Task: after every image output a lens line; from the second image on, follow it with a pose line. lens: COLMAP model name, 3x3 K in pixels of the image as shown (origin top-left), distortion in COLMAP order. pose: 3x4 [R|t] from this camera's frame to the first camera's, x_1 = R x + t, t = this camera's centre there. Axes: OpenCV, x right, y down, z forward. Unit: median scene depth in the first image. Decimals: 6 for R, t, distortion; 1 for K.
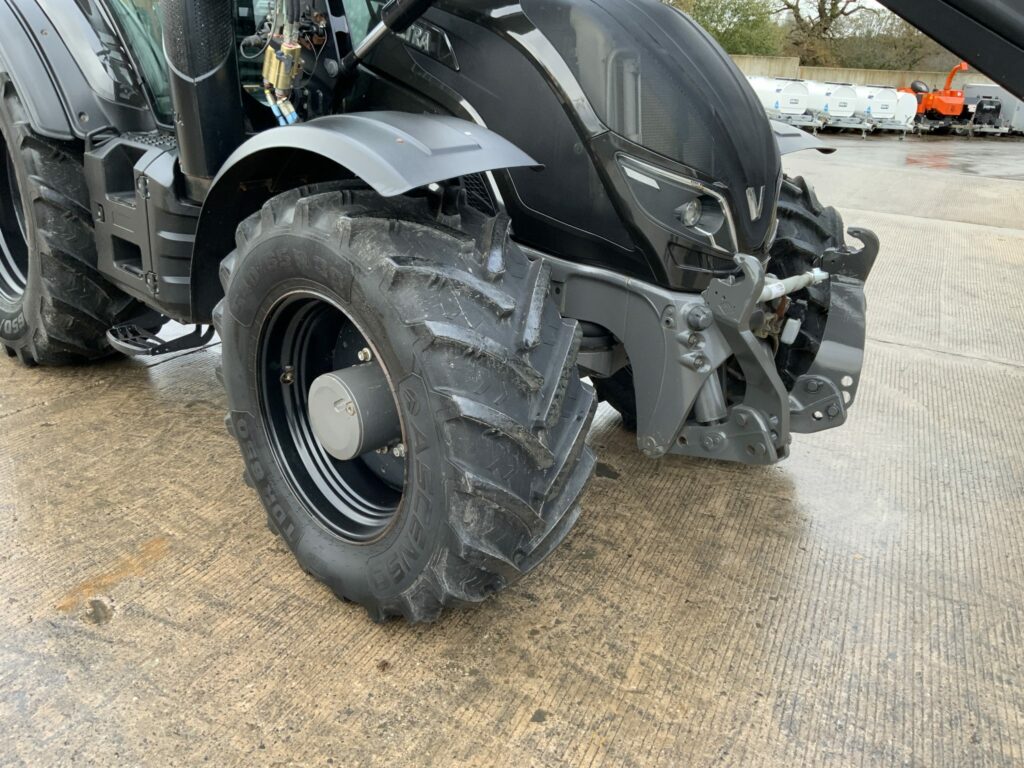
lens RADIAL K [[839.7, 0, 517.4], [0, 839.7, 385.6], [0, 0, 1]] dist [0.083737, -0.154763]
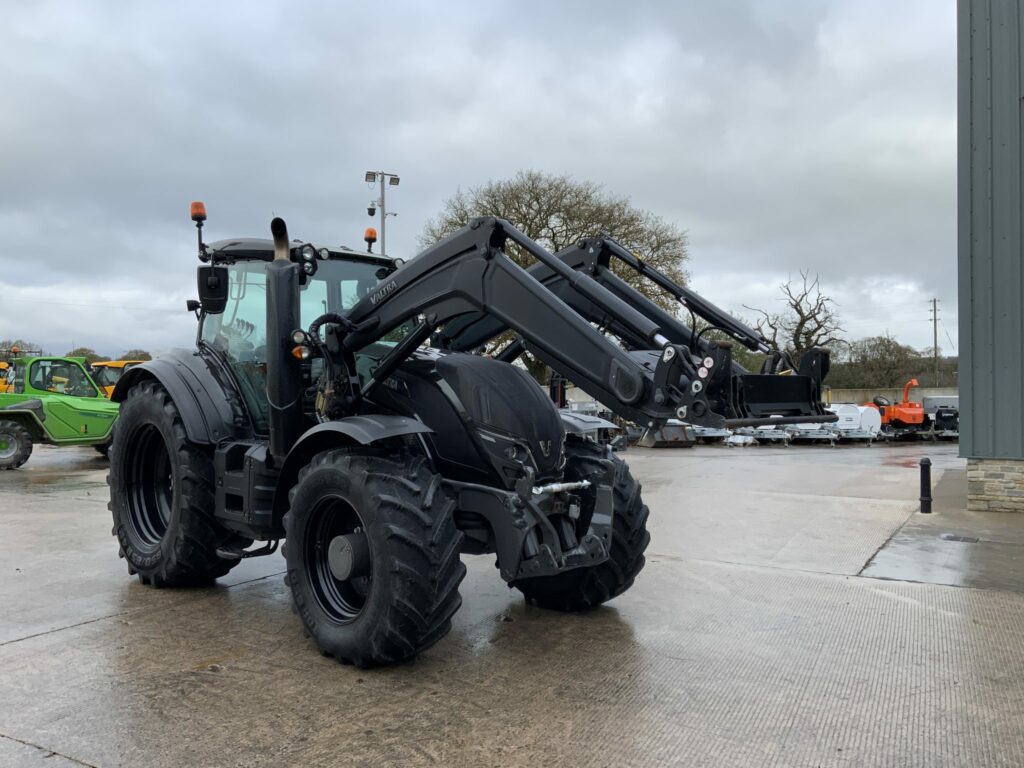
lens RADIAL K [[839.7, 0, 518.7], [0, 839.7, 385.4], [0, 0, 1]] dist [0.083737, -0.154763]
pose [[0.998347, -0.050814, -0.026859, 0.264968], [0.037123, 0.926835, -0.373629, 0.395541], [0.043880, 0.372014, 0.927189, -0.944675]]
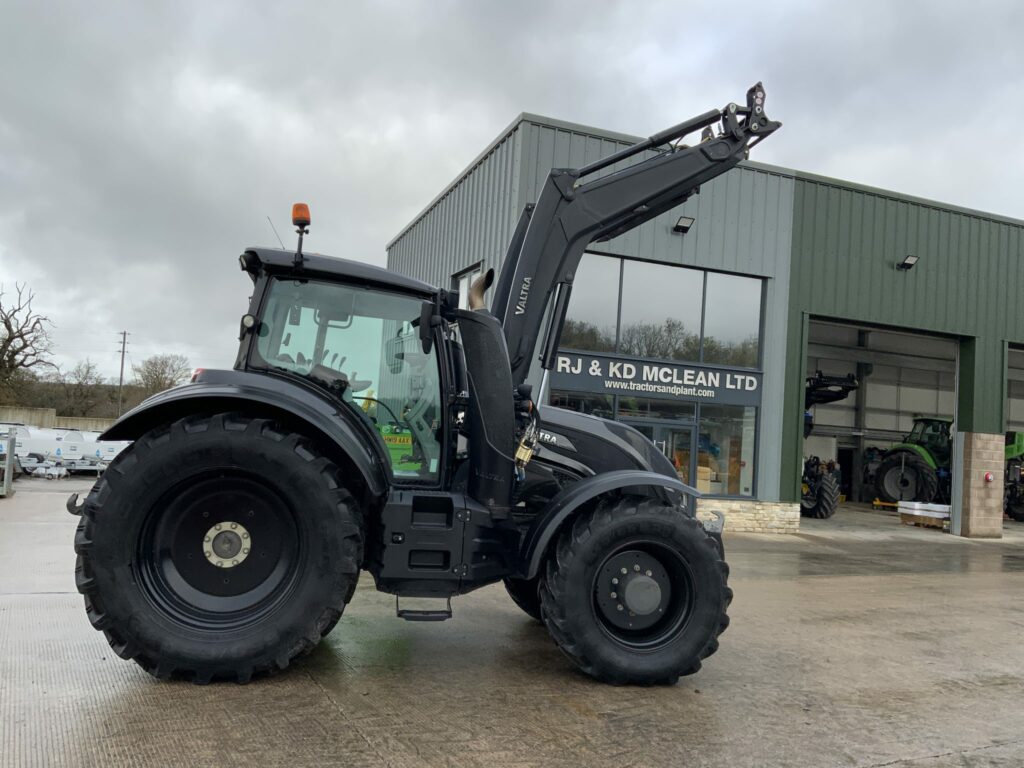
lens RADIAL K [[839.7, 0, 507.7], [0, 839.7, 381.3], [0, 0, 1]] dist [0.083737, -0.154763]
pose [[0.587737, 0.043088, 0.807904, -2.196519], [0.269837, 0.930964, -0.245953, -0.037262], [-0.762727, 0.362559, 0.535535, -0.180354]]
